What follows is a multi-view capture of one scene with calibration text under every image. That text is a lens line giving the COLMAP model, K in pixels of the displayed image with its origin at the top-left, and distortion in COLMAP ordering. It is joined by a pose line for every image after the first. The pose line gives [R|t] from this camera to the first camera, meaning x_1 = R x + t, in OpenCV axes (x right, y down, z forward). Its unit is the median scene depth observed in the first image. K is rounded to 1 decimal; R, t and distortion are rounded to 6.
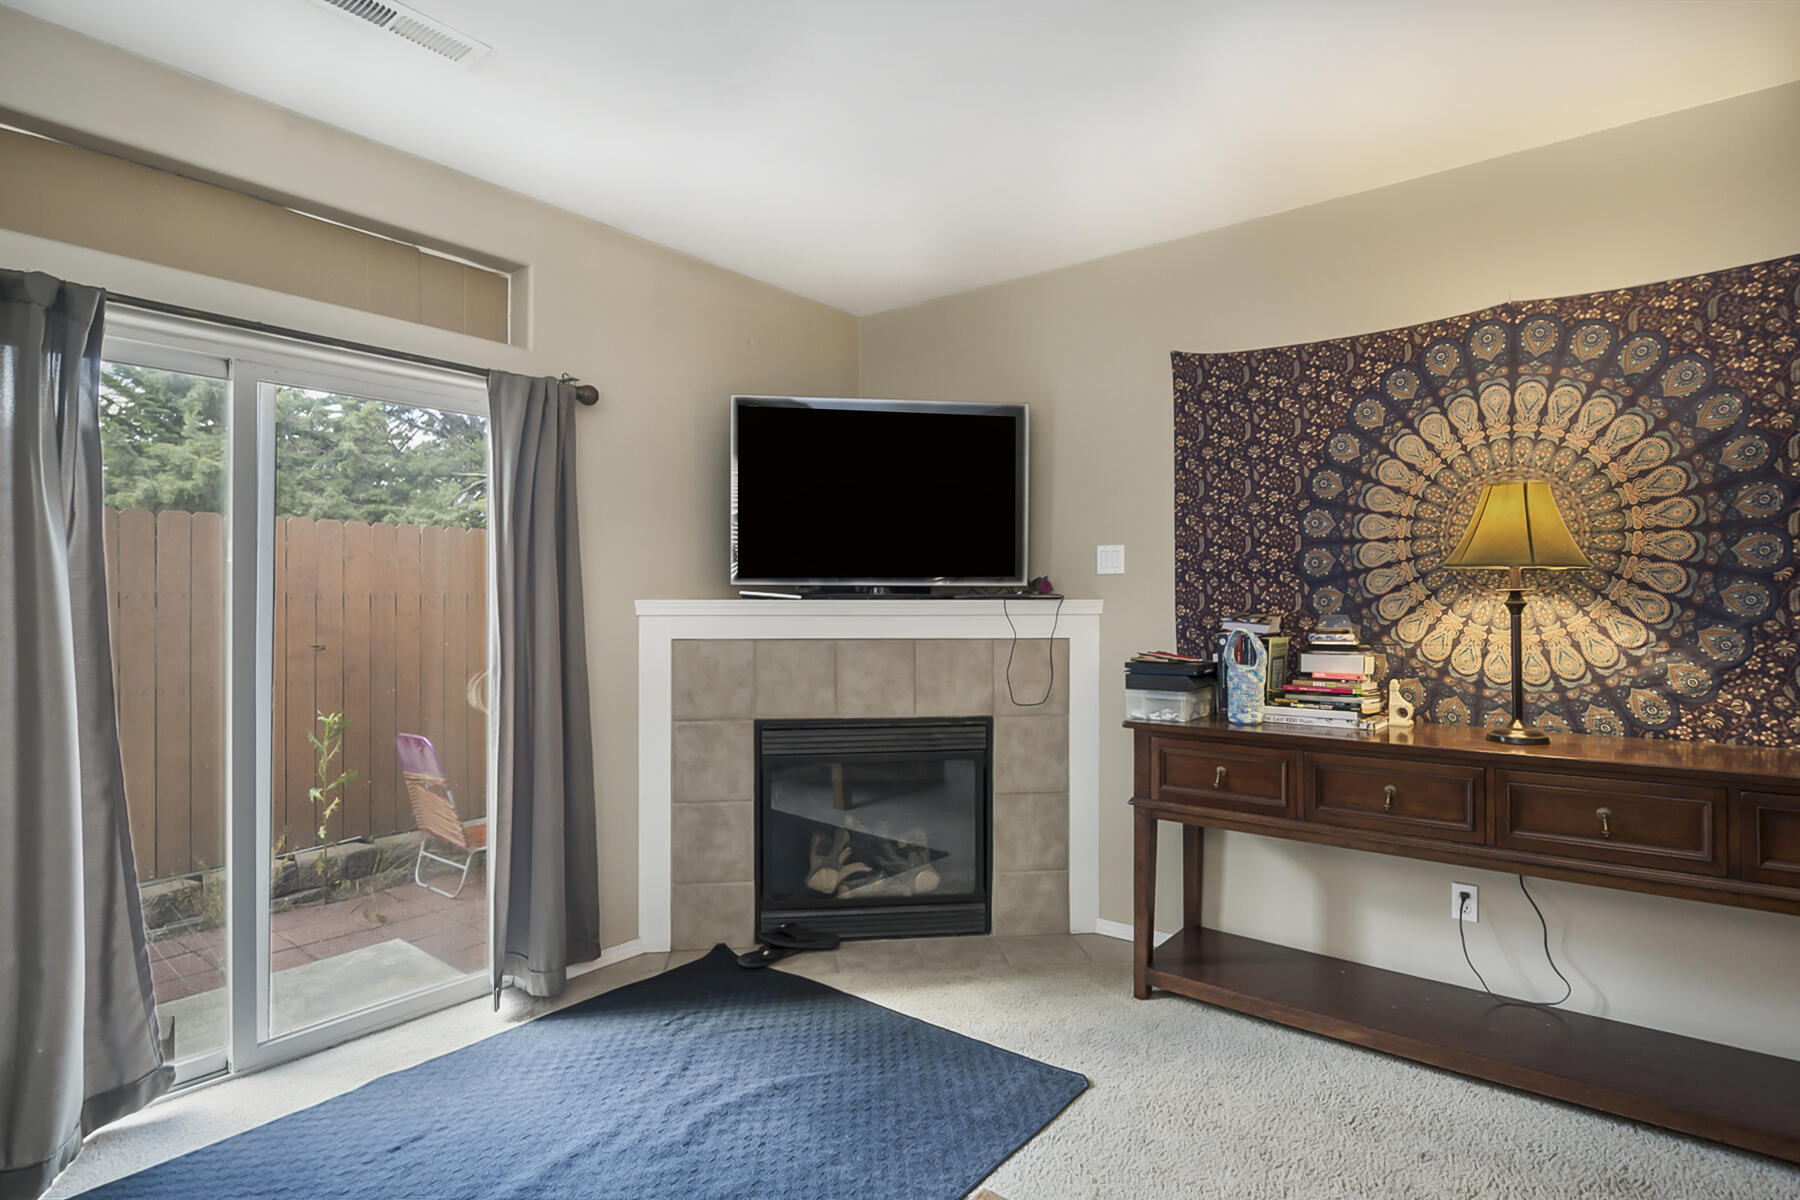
lens RADIAL K [[931.6, 0, 898.1], [0, 931.6, 598.5], [0, 0, 1]] dist [-0.013784, 0.005521]
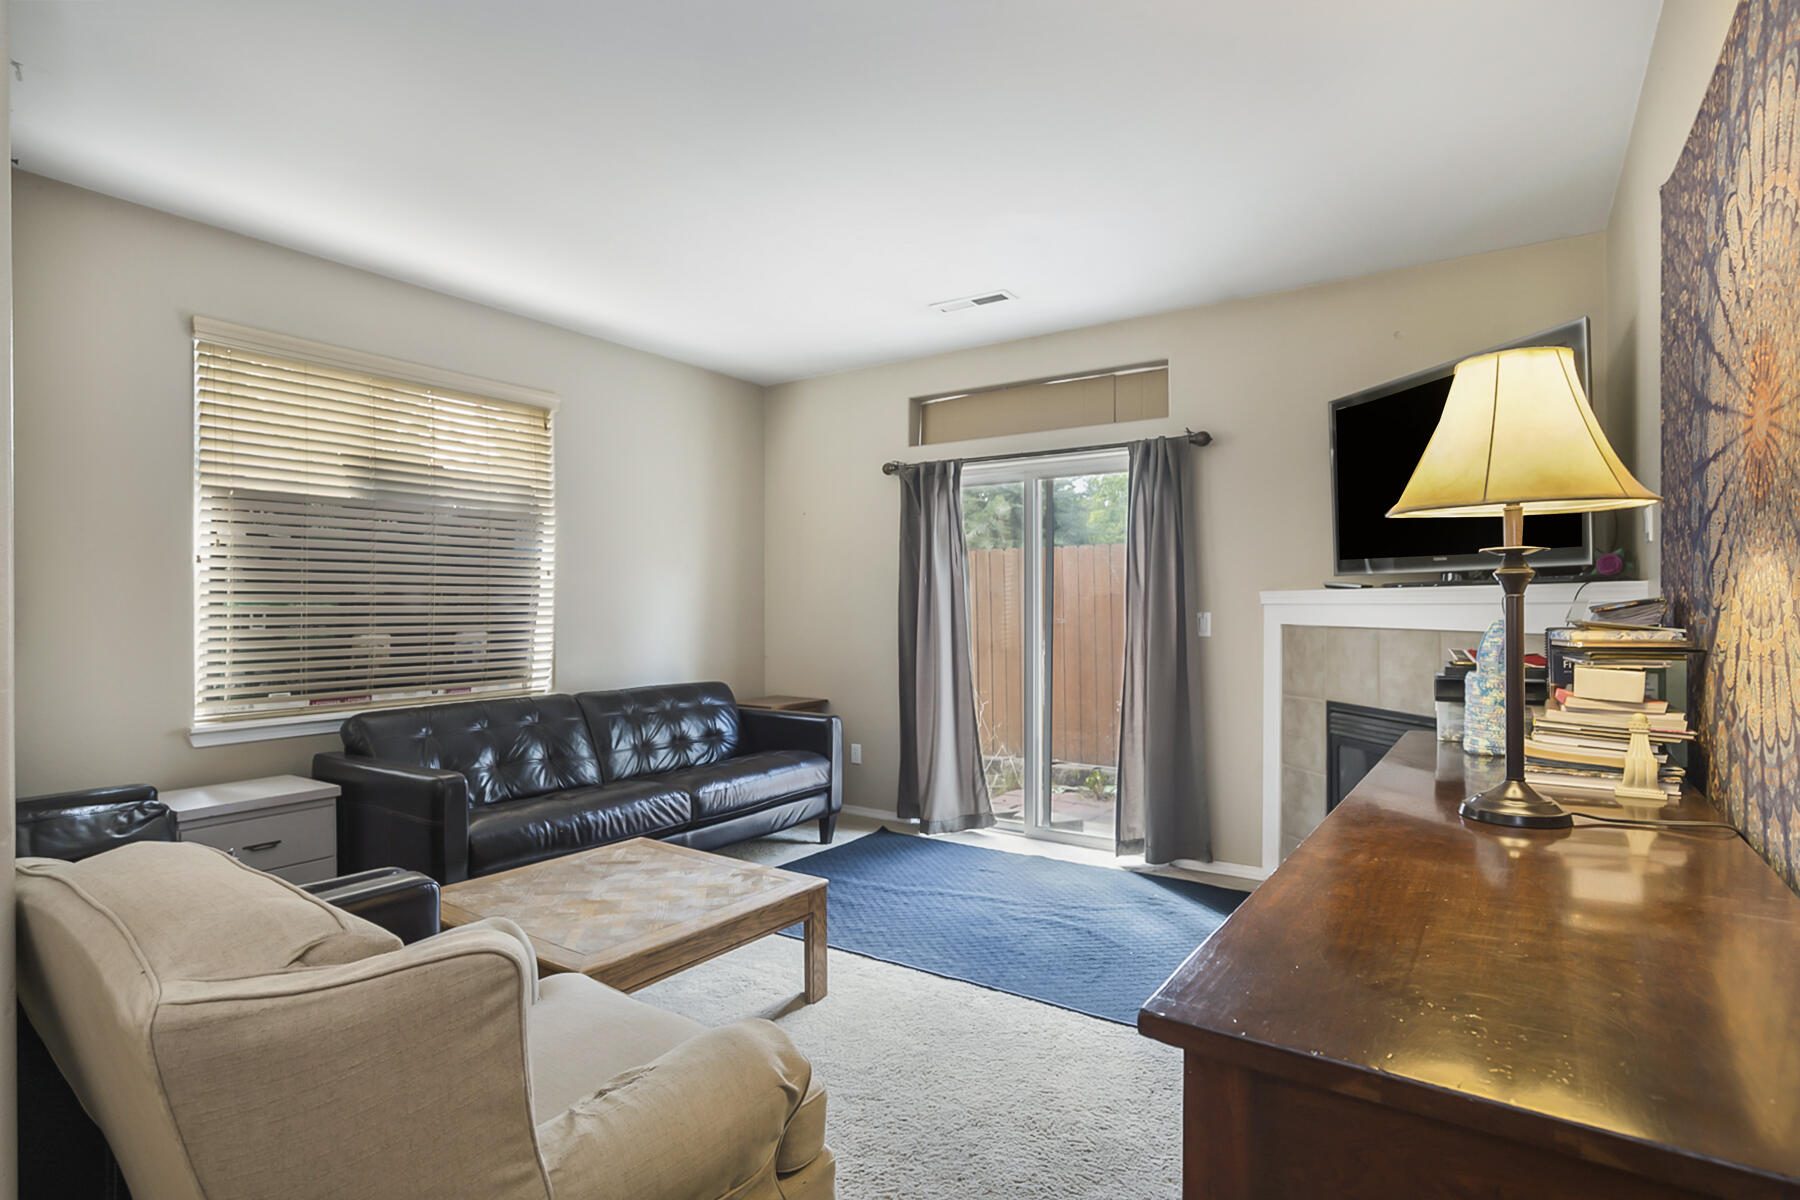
lens RADIAL K [[931.6, 0, 906.0], [0, 931.6, 603.7], [0, 0, 1]] dist [-0.013784, 0.005521]
pose [[0.067330, -0.000581, -0.997731, 0.970969], [0.005222, 0.999986, -0.000230, 0.017184], [0.997717, -0.005195, 0.067332, 0.482506]]
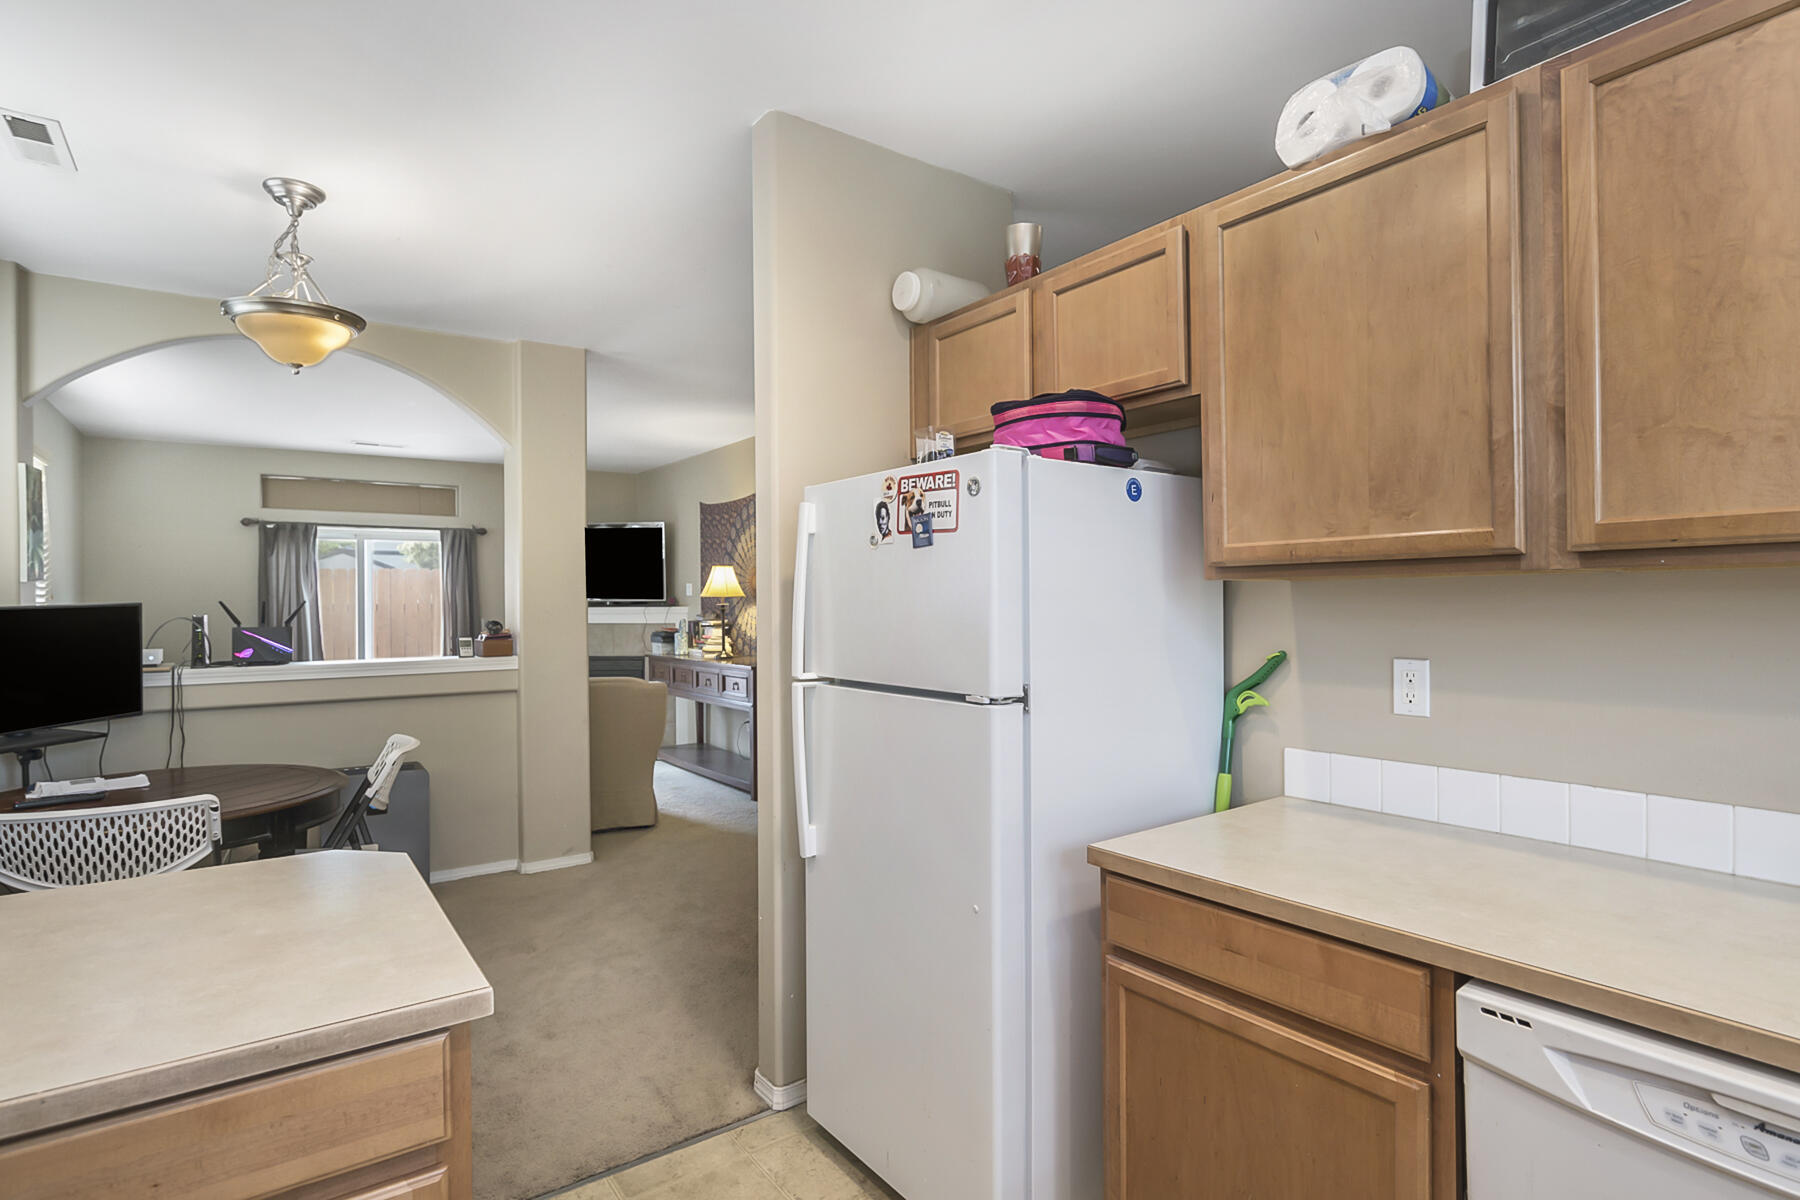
lens RADIAL K [[931.6, 0, 906.9], [0, 931.6, 602.3], [0, 0, 1]] dist [-0.013784, 0.005521]
pose [[0.962066, -0.006448, -0.272742, 1.573159], [0.007784, 0.999962, 0.003818, -0.015596], [0.272707, -0.005796, 0.962080, -1.246497]]
